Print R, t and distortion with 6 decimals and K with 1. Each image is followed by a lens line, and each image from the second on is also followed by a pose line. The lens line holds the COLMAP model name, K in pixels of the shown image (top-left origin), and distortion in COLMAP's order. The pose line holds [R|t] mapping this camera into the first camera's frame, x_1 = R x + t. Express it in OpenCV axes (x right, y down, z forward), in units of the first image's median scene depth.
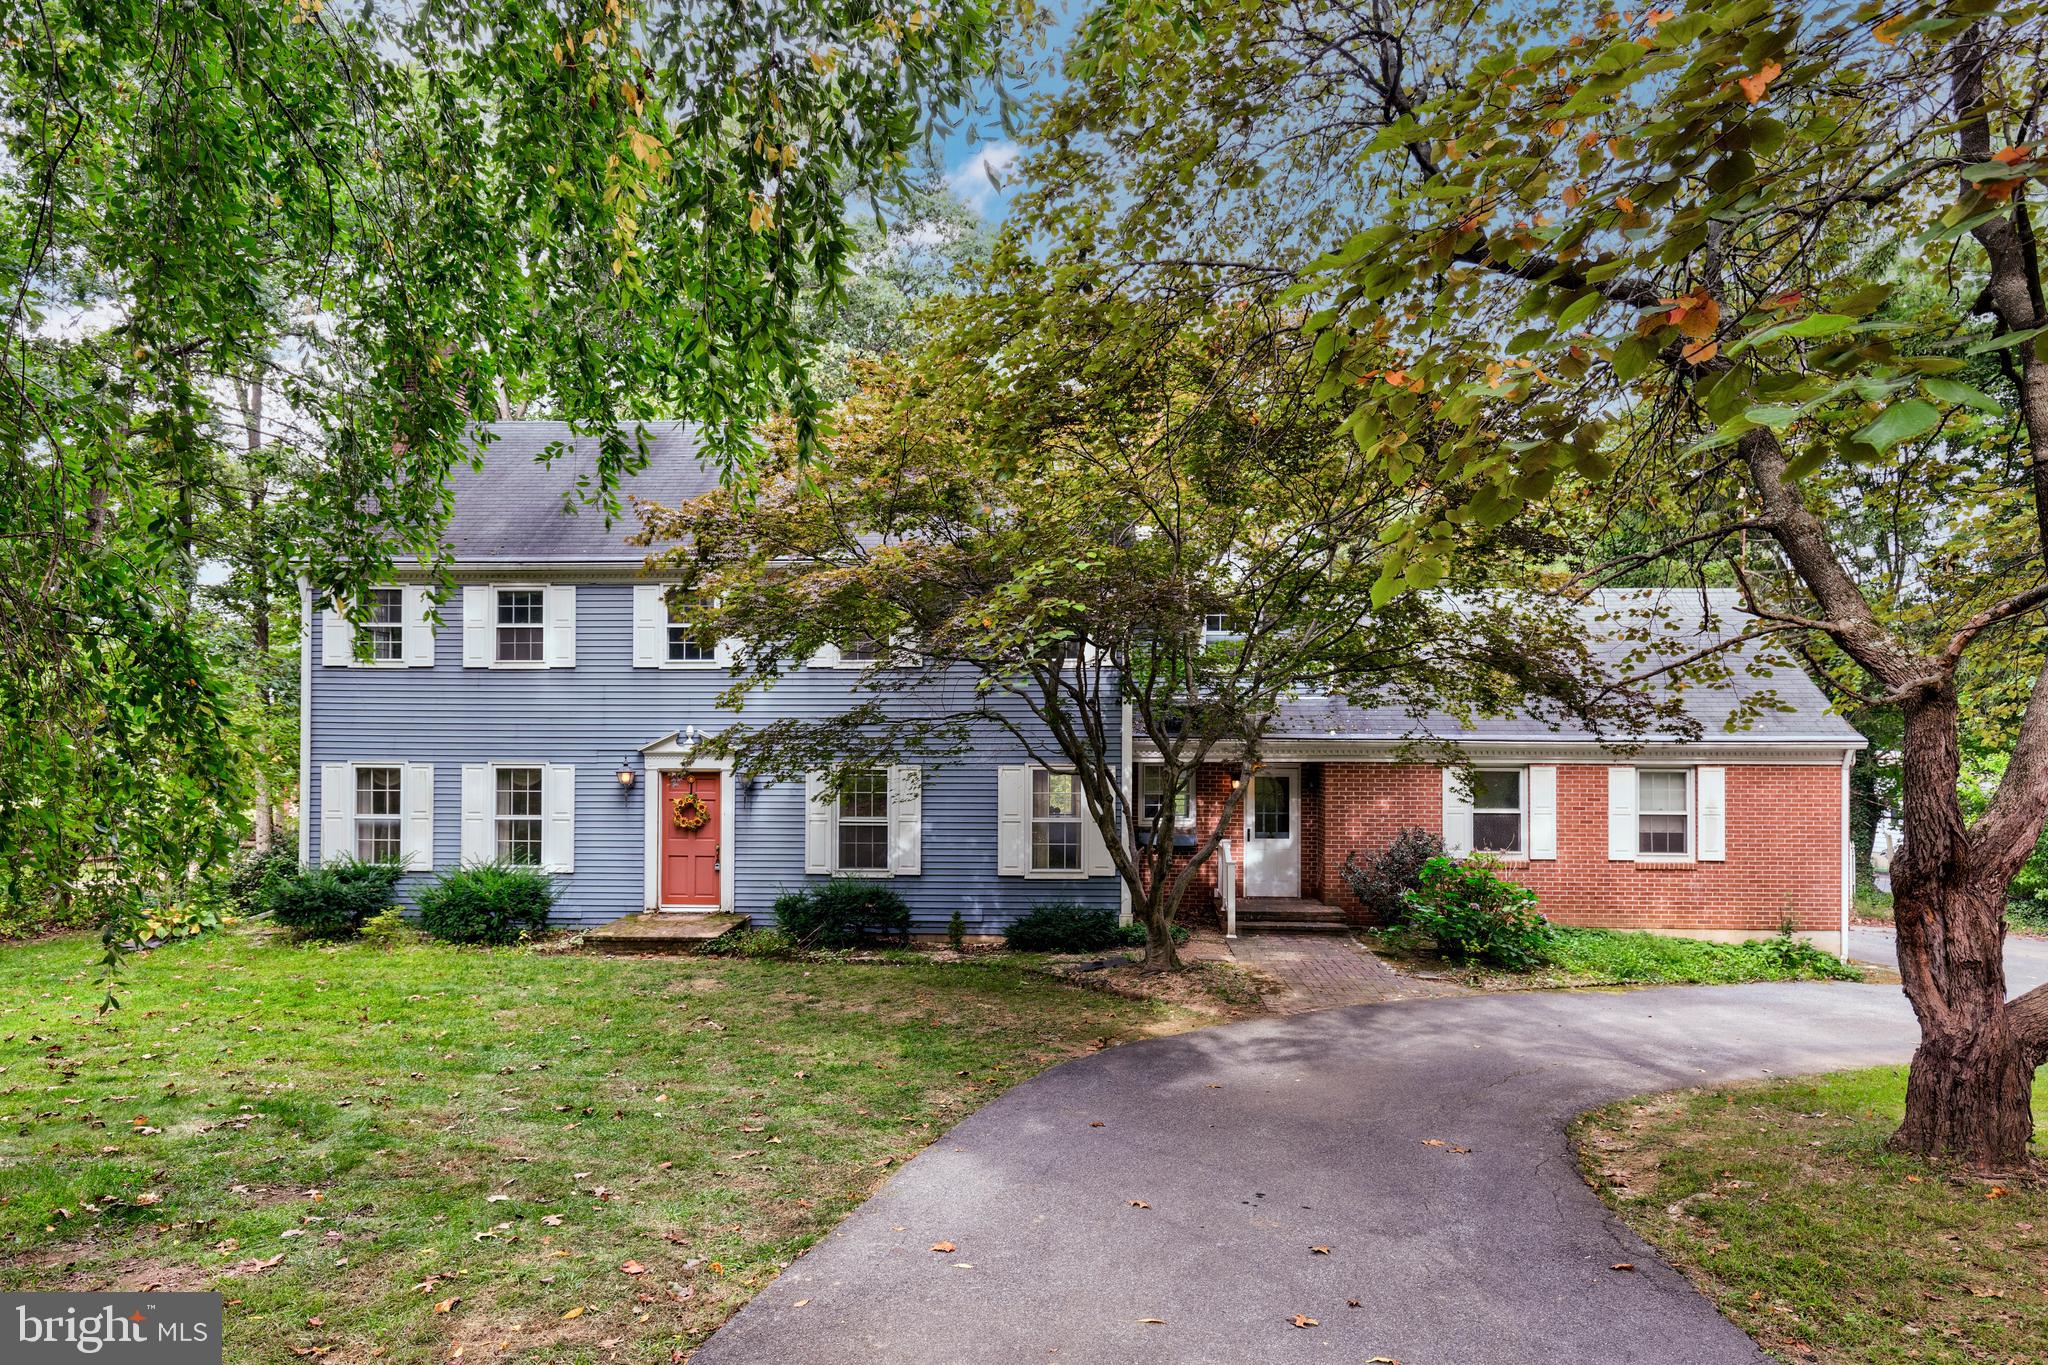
lens RADIAL K [[1250.2, 0, 1024.2], [0, 1250.2, 702.9], [0, 0, 1]] dist [0.016765, -0.000513]
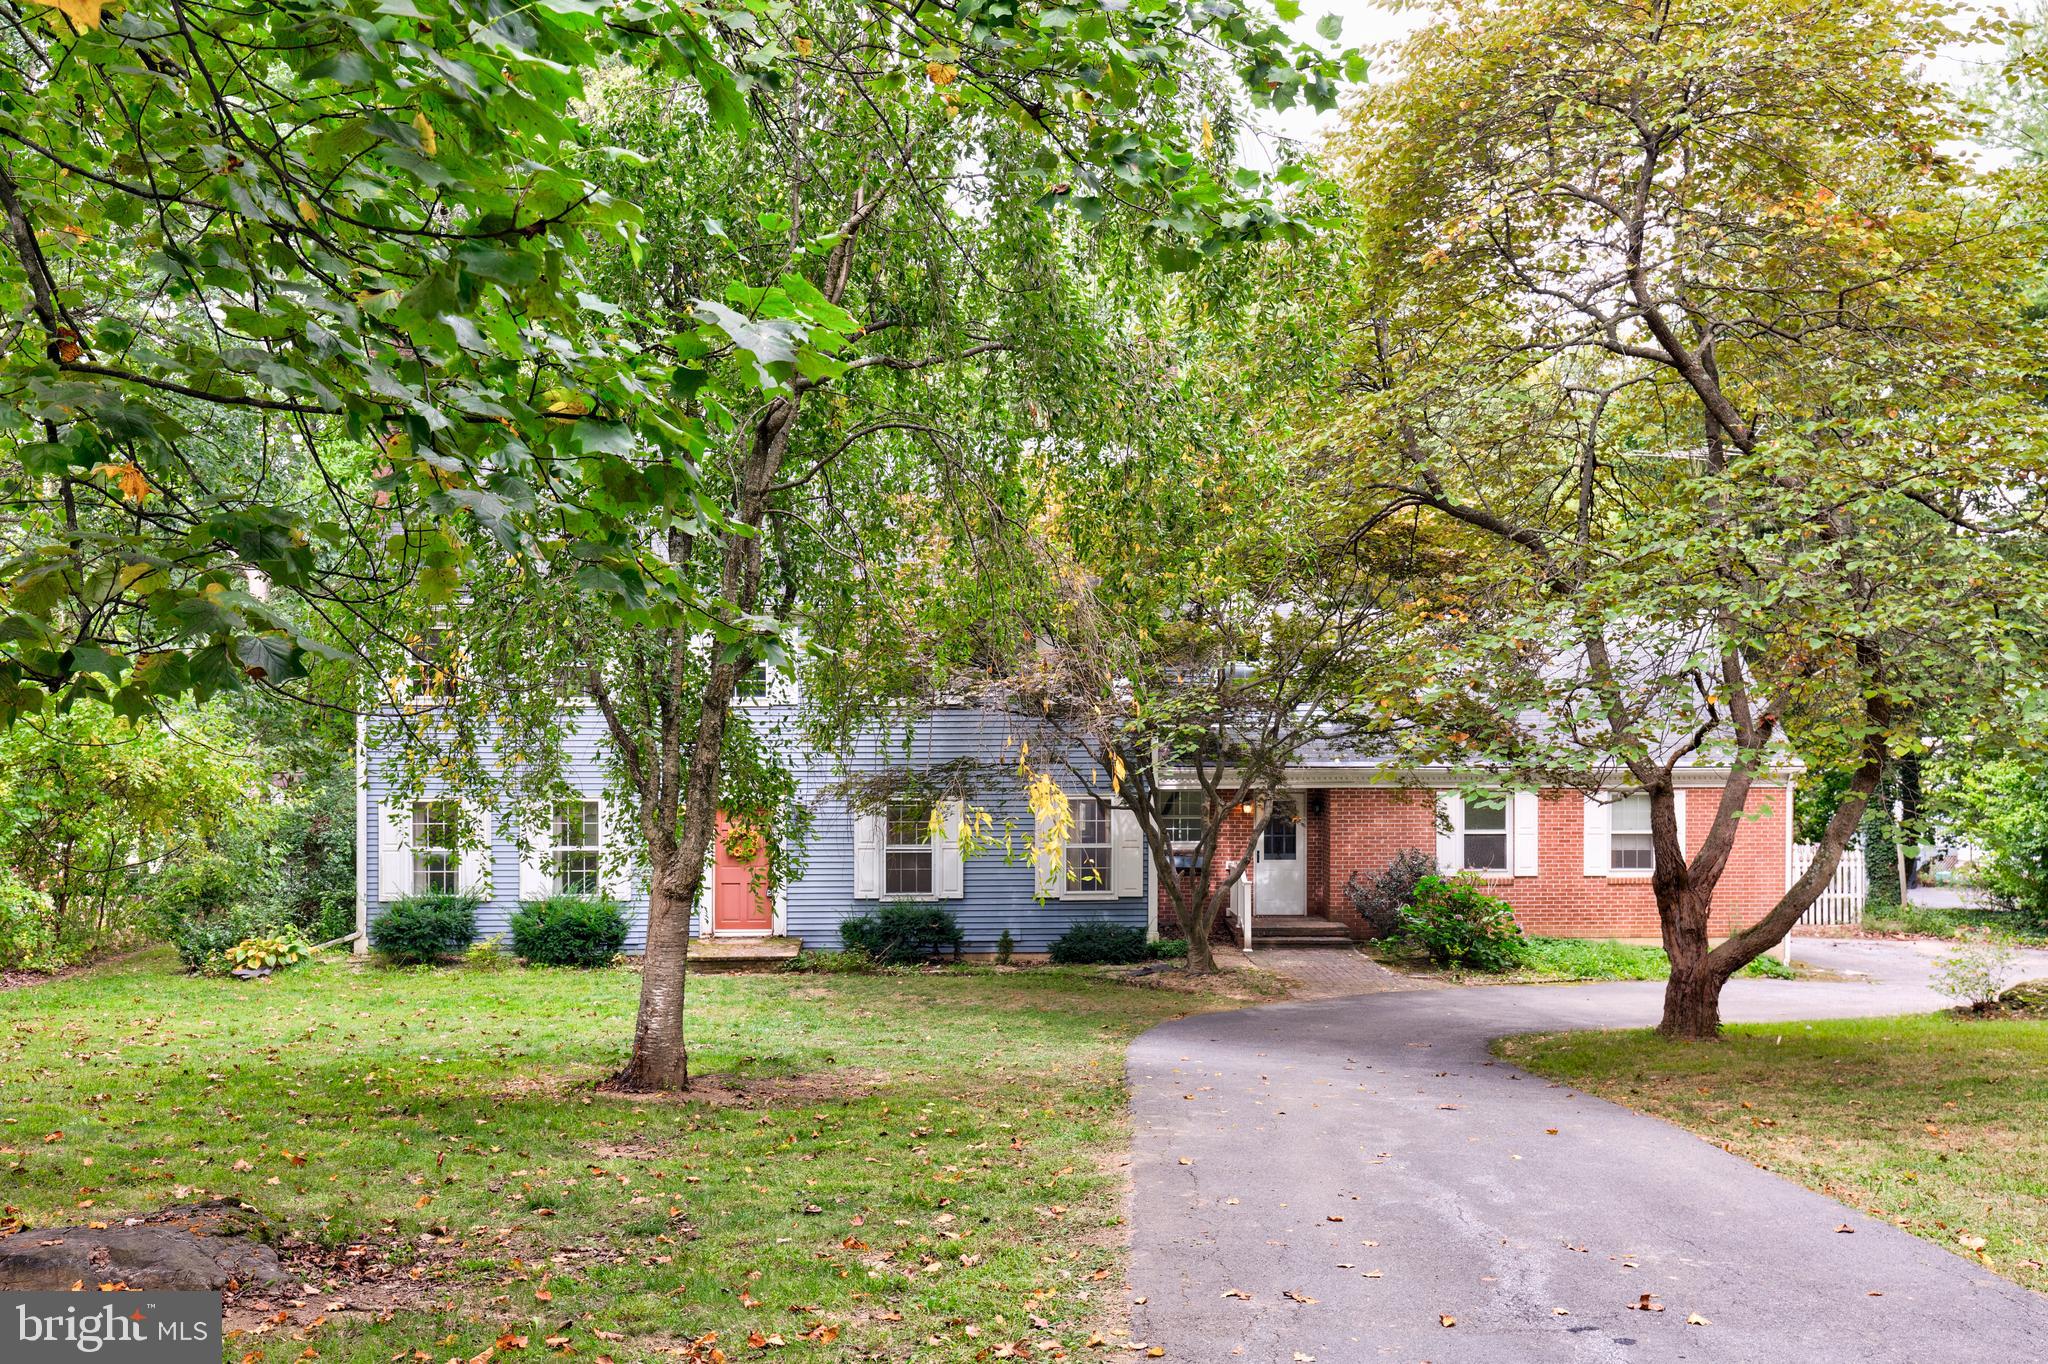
lens RADIAL K [[2082.8, 0, 1020.5], [0, 2082.8, 680.6], [0, 0, 1]] dist [0.007580, 0.000000]
pose [[0.994374, -0.003237, 0.105874, -0.220886], [0.000336, 0.999624, 0.027410, -0.097896], [-0.105923, -0.027220, 0.994002, -0.773015]]
